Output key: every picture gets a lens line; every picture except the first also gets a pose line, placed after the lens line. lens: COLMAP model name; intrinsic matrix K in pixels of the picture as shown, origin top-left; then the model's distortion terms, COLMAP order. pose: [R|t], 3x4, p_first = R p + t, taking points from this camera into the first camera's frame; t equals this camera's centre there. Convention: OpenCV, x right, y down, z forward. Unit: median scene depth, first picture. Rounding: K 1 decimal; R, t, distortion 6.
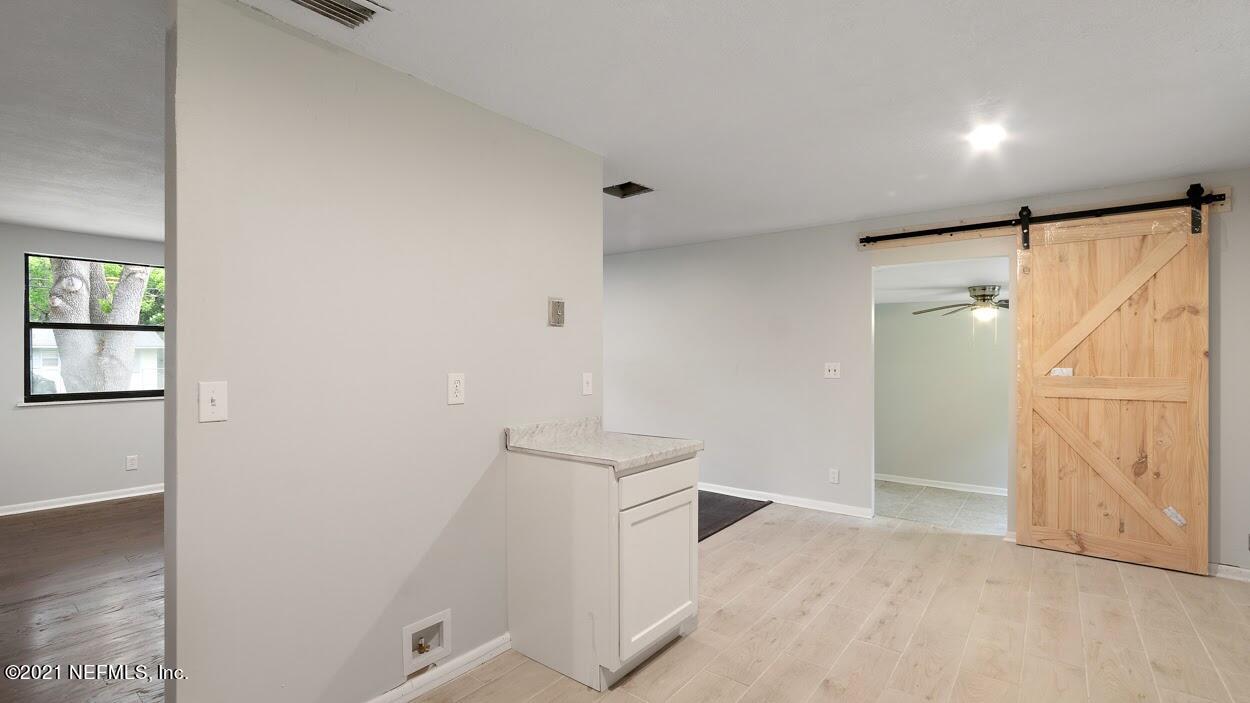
lens RADIAL K [[562.2, 0, 624.4], [0, 562.2, 356.7], [0, 0, 1]] dist [-0.033029, 0.003205]
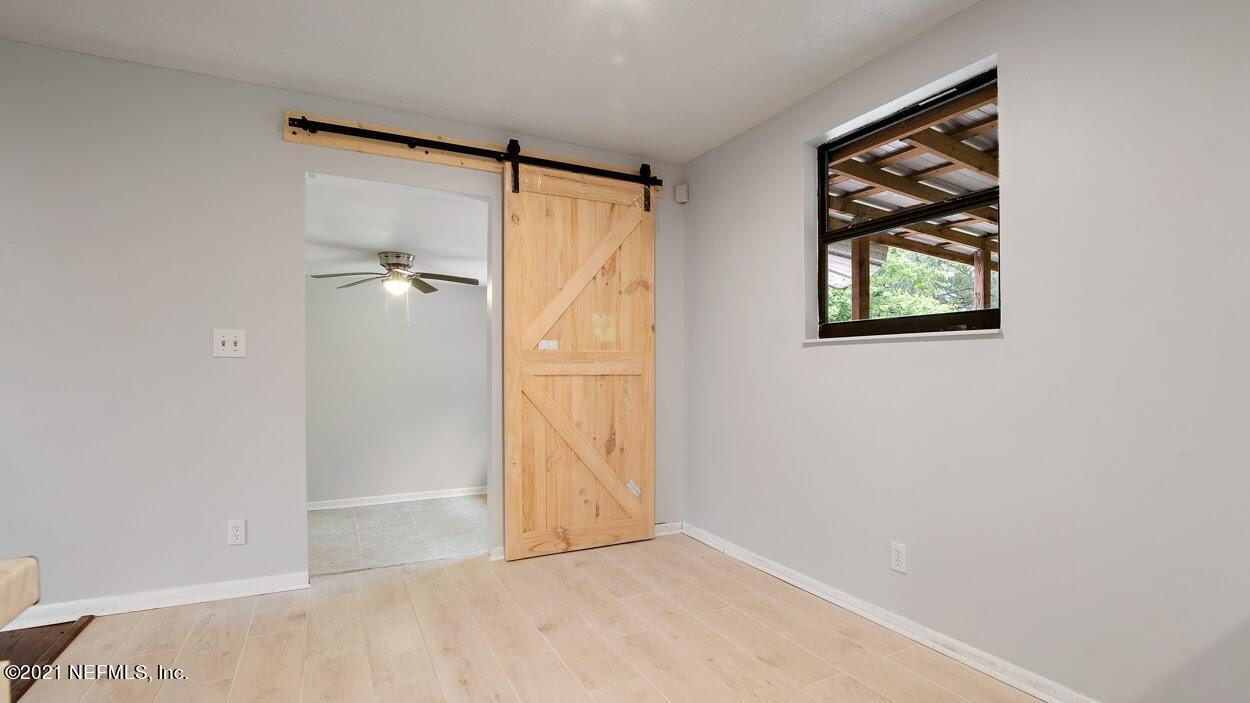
lens RADIAL K [[562.2, 0, 594.5], [0, 562.2, 374.1], [0, 0, 1]] dist [-0.033029, 0.003205]
pose [[0.428219, -0.009833, 0.903621, 0.039923], [0.001219, 0.999946, 0.010304, 0.067140], [-0.903674, -0.003311, 0.428208, 0.593028]]
